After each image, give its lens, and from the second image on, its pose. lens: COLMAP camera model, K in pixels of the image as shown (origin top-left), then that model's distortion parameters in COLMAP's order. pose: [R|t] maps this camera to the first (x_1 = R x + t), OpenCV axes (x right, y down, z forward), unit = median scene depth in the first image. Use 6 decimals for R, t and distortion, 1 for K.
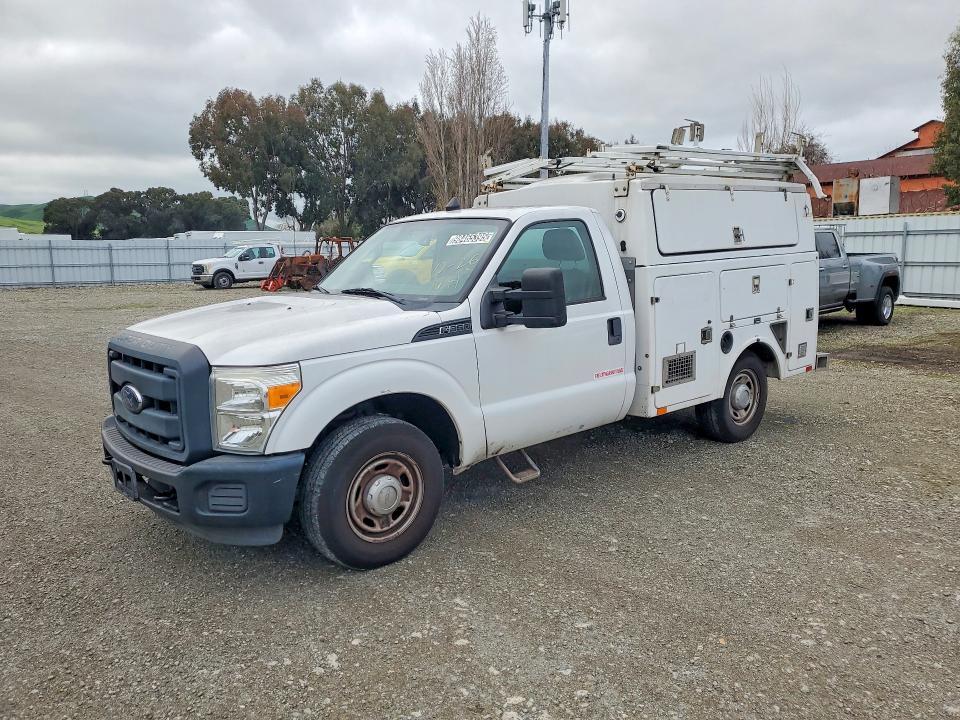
lens RADIAL K [[754.0, 0, 480.0], [0, 754.0, 360.0], [0, 0, 1]] dist [0.030660, 0.000019]
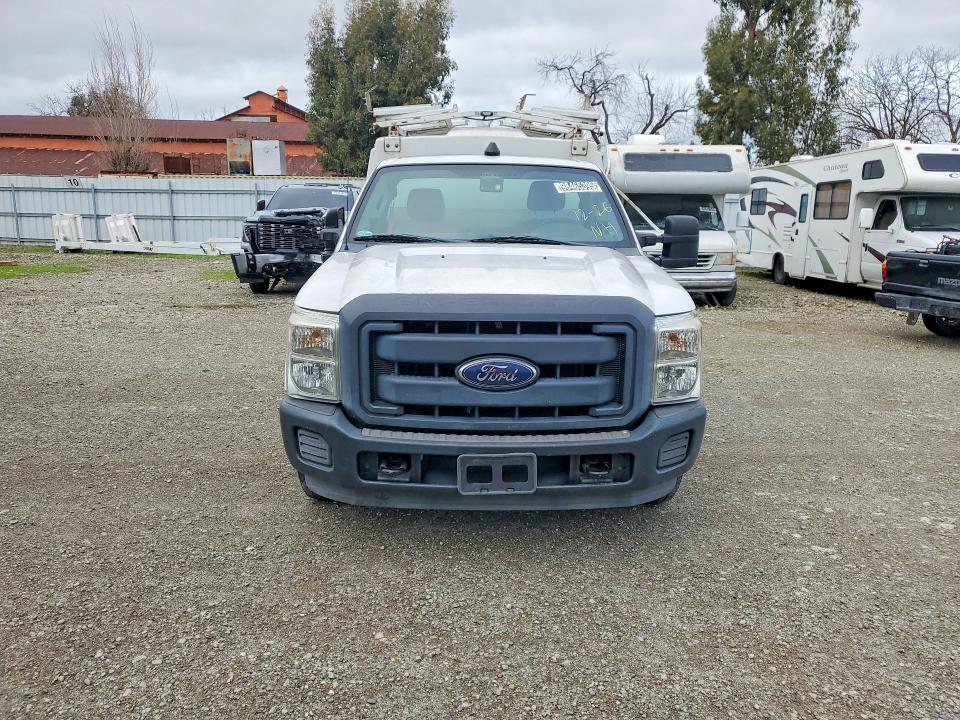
lens RADIAL K [[754.0, 0, 480.0], [0, 754.0, 360.0], [0, 0, 1]] dist [0.030660, 0.000019]
pose [[0.646096, -0.133378, 0.751512, -0.141467], [0.090479, 0.991055, 0.098105, -0.006972], [-0.757874, 0.004611, 0.652385, 0.062097]]
